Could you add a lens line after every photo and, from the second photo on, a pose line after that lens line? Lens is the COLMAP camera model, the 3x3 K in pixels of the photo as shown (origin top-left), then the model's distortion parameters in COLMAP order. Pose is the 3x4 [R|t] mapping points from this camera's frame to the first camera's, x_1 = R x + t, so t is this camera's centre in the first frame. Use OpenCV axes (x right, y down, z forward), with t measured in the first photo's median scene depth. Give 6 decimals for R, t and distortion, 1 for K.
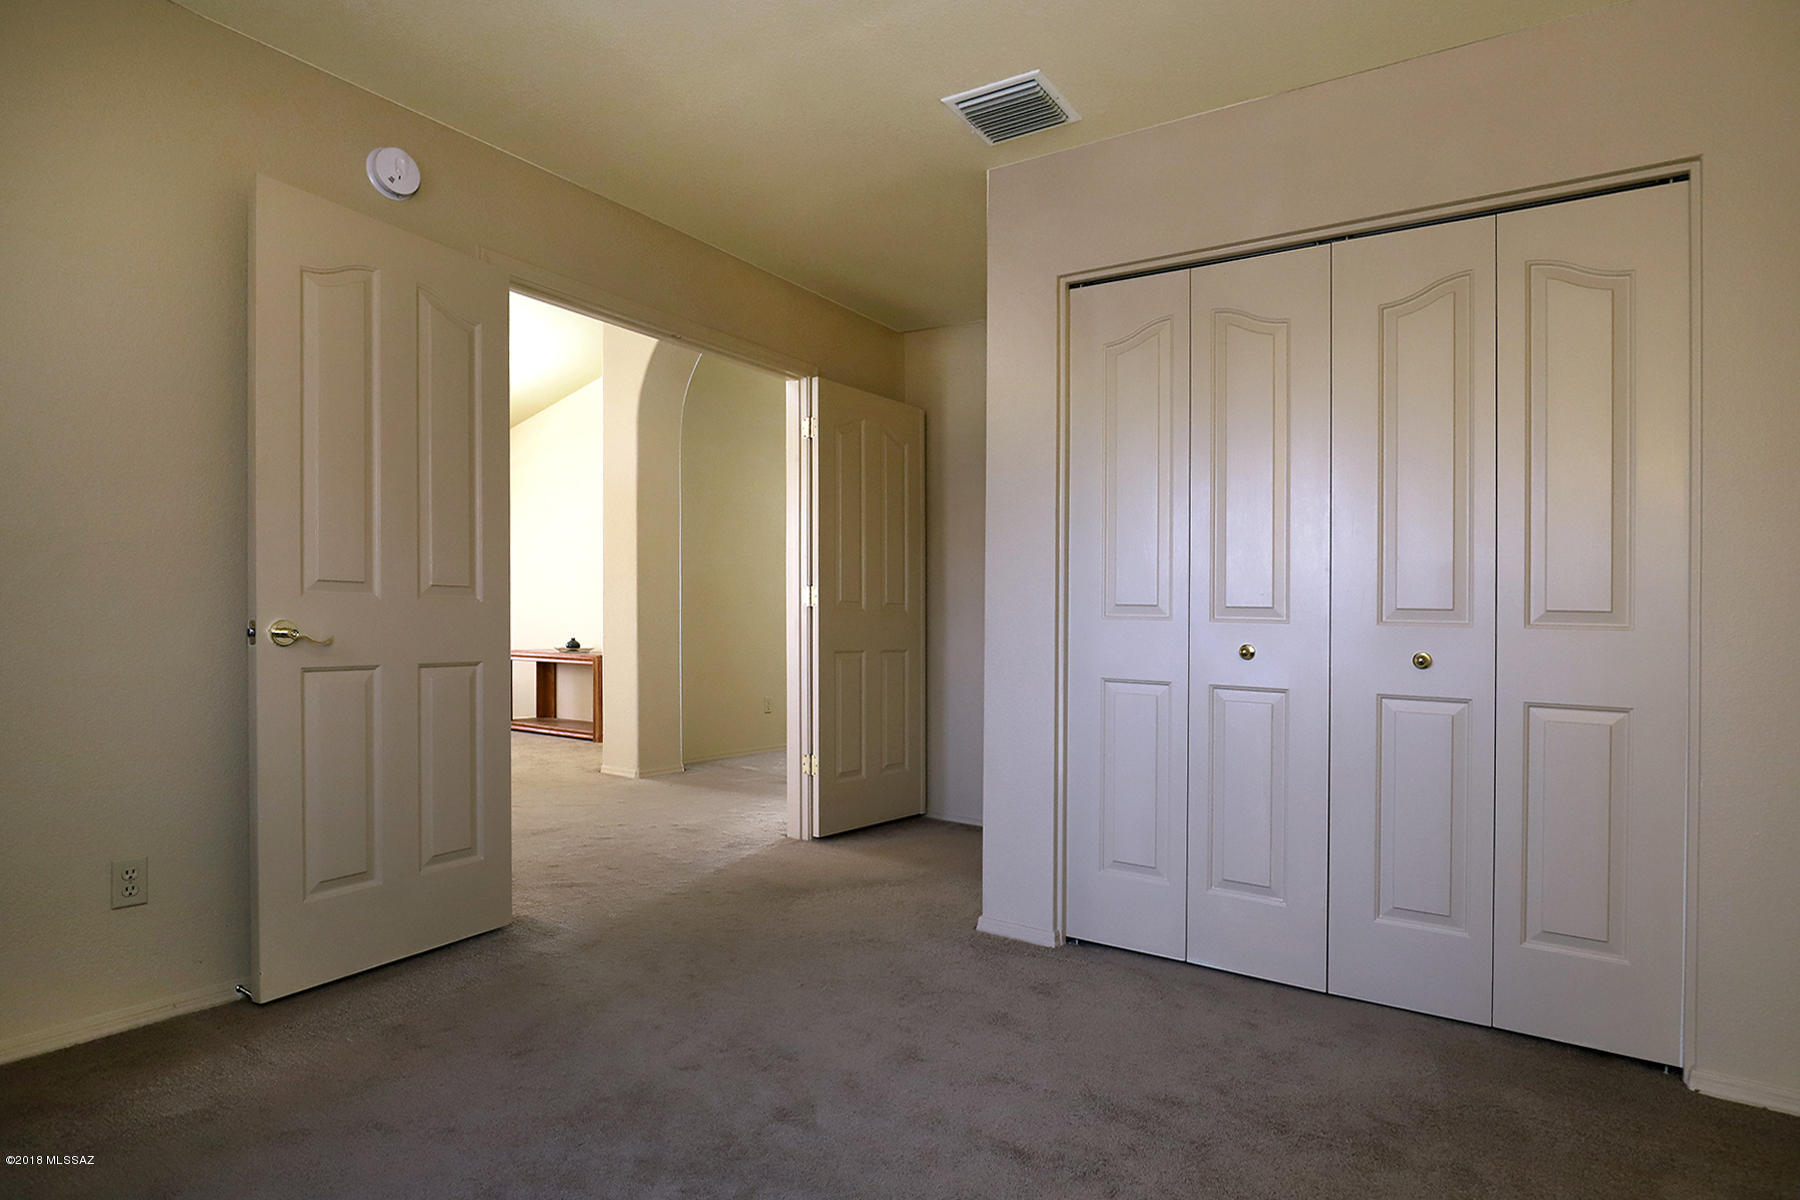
lens RADIAL K [[963.4, 0, 900.0], [0, 963.4, 600.0], [0, 0, 1]] dist [0.000883, 0.000649]
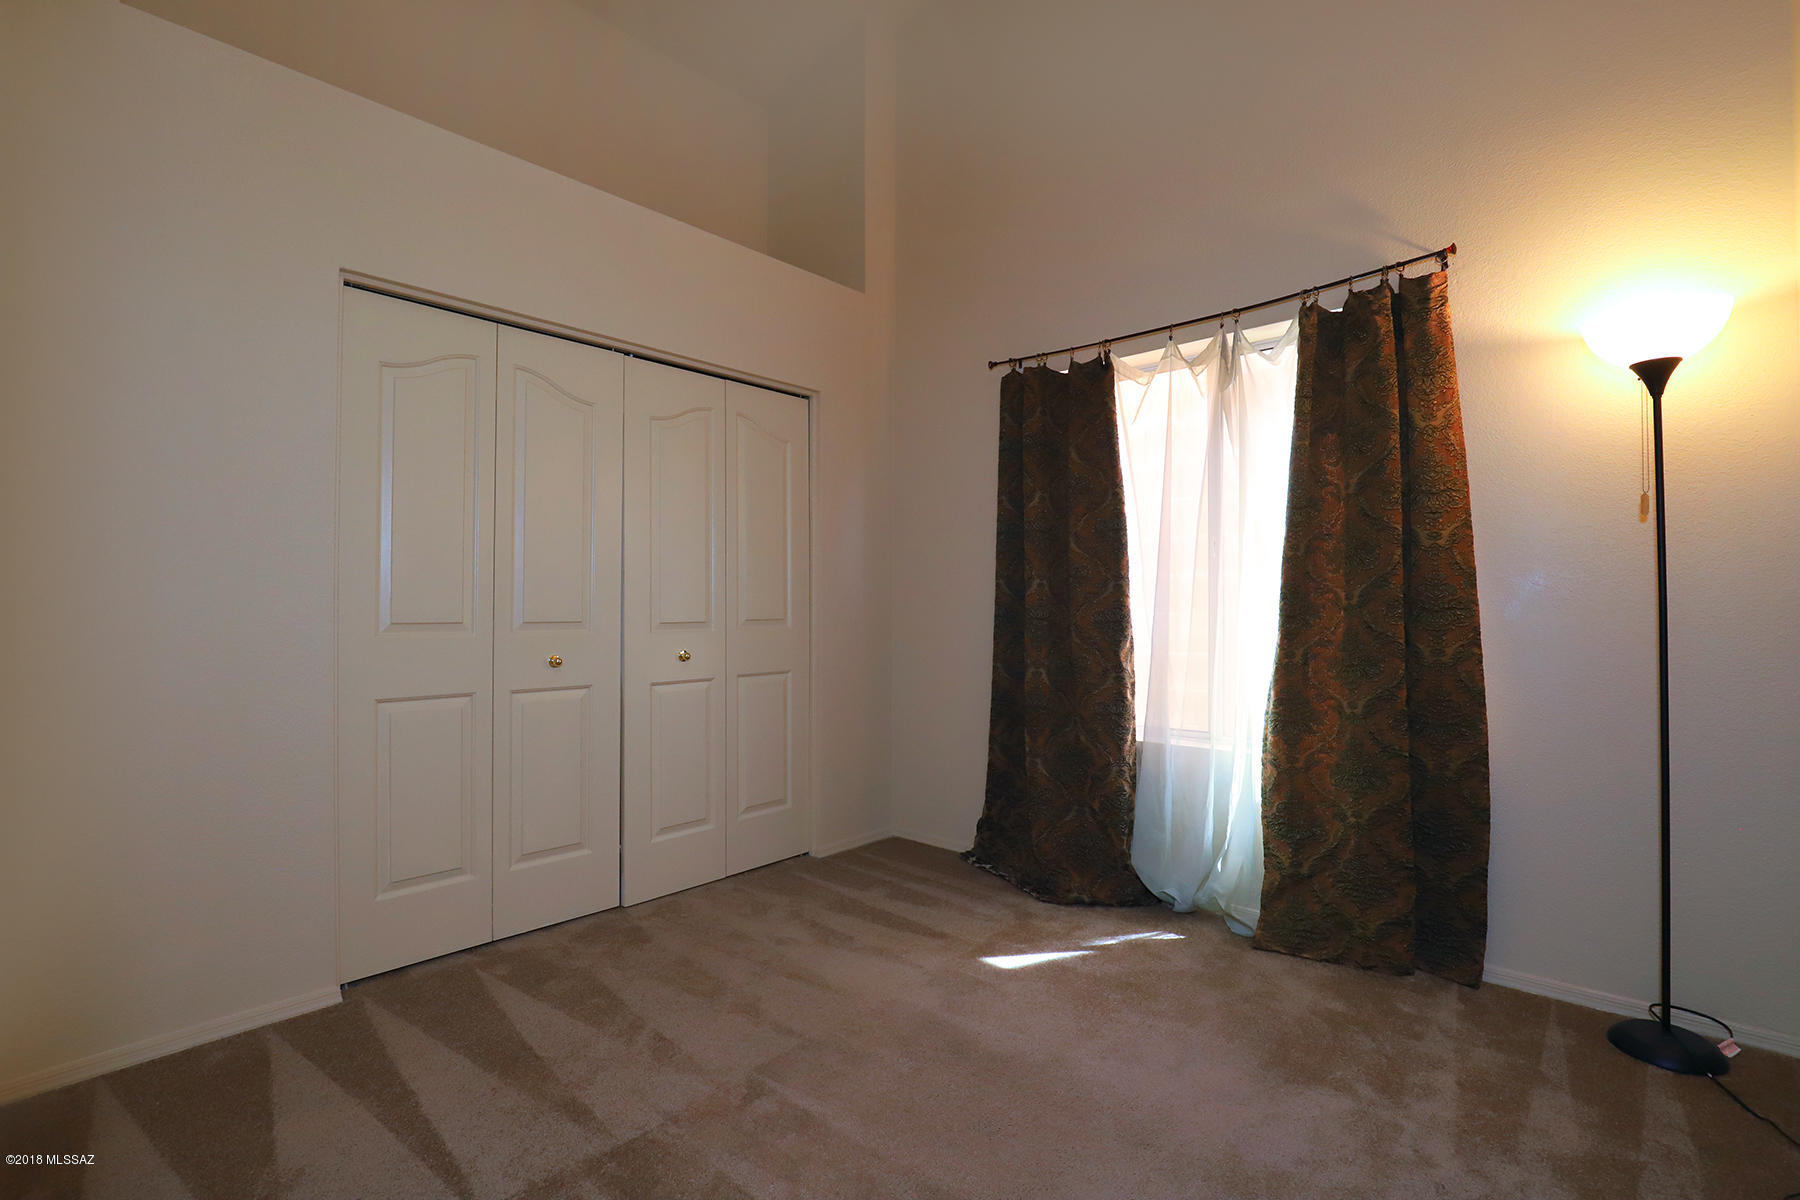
lens RADIAL K [[829.5, 0, 900.0], [0, 829.5, 600.0], [0, 0, 1]] dist [-0.002364, -0.000396]
pose [[0.144292, 0.011042, 0.989473, -0.849043], [0.004613, 0.999919, -0.011832, -0.010161], [-0.989524, 0.006272, 0.144230, 0.557107]]
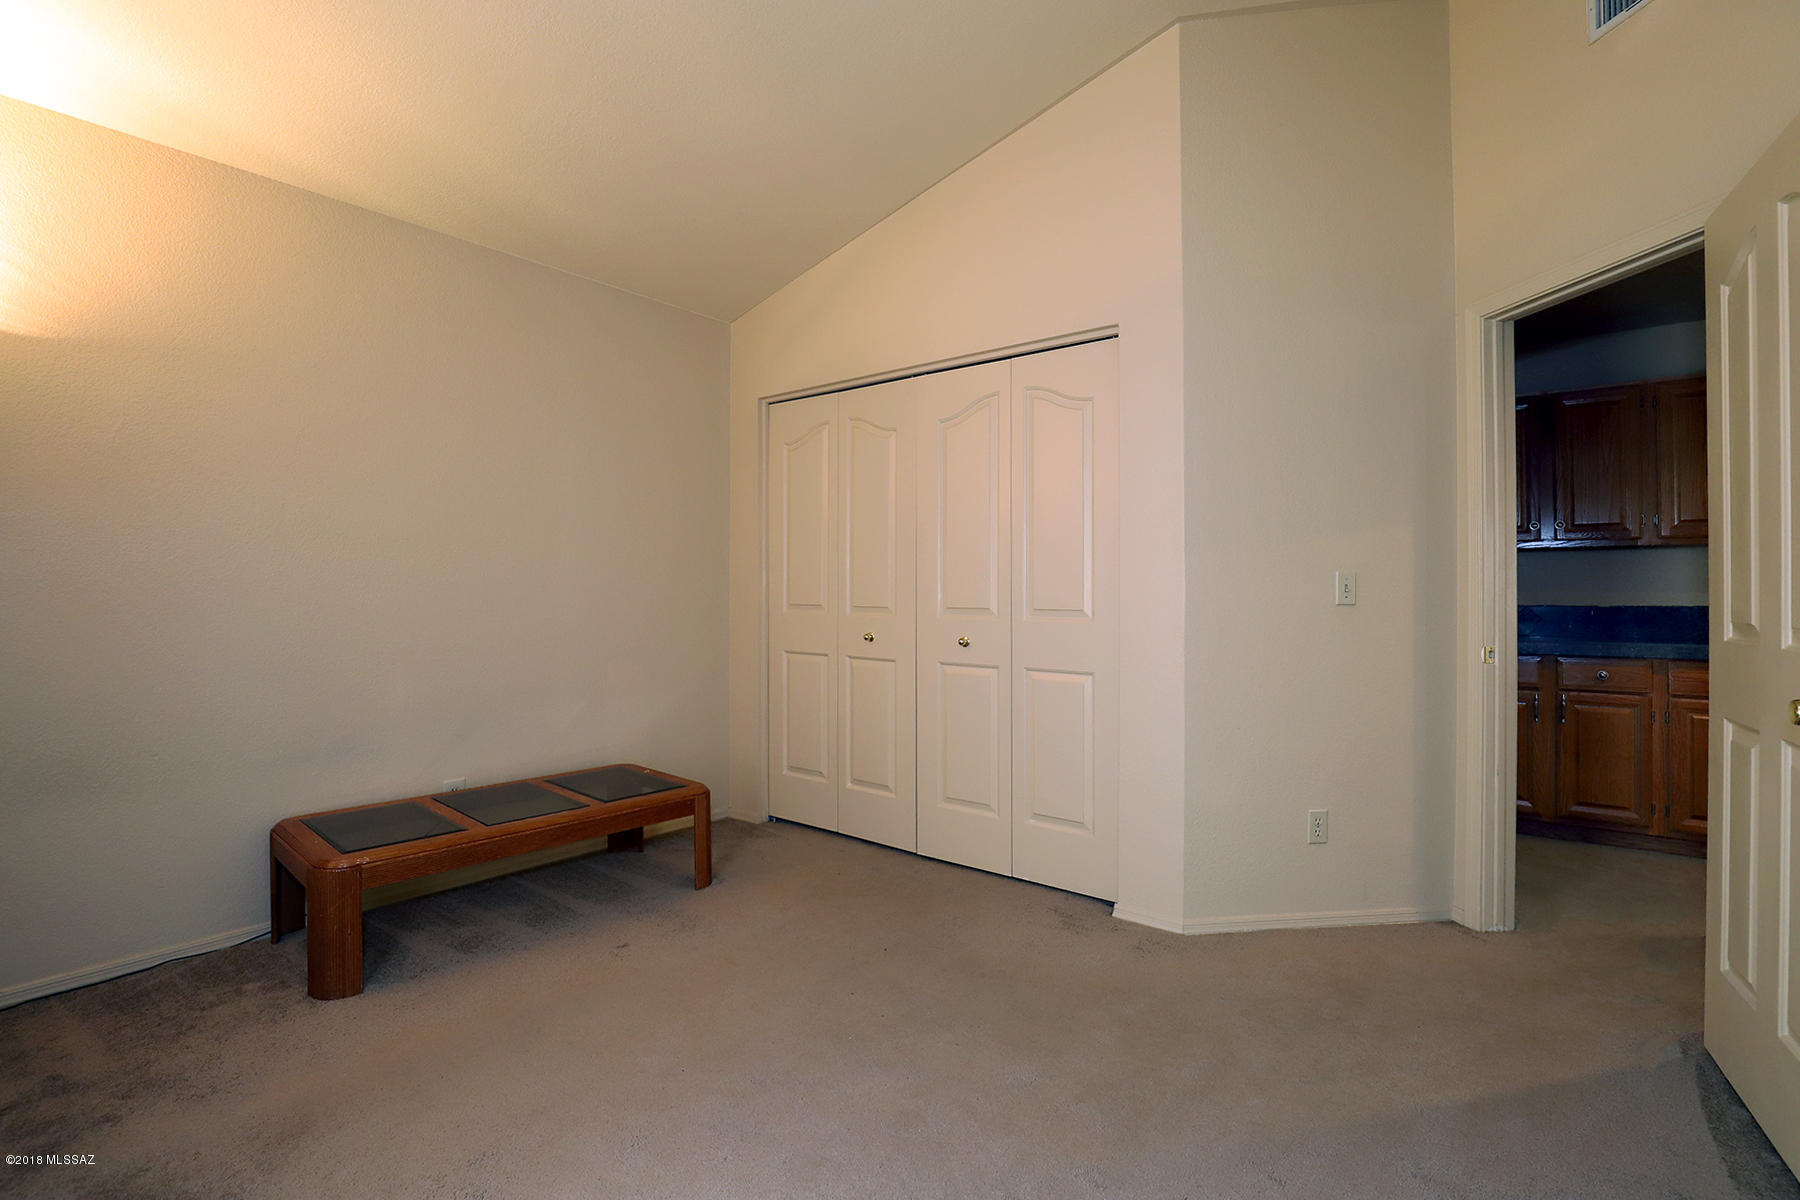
lens RADIAL K [[829.5, 0, 900.0], [0, 829.5, 600.0], [0, 0, 1]] dist [-0.002364, -0.000396]
pose [[0.995497, 0.005913, -0.094609, 0.362616], [-0.006714, 0.999944, -0.008150, 0.004972], [0.094556, 0.008748, 0.995481, -0.233576]]
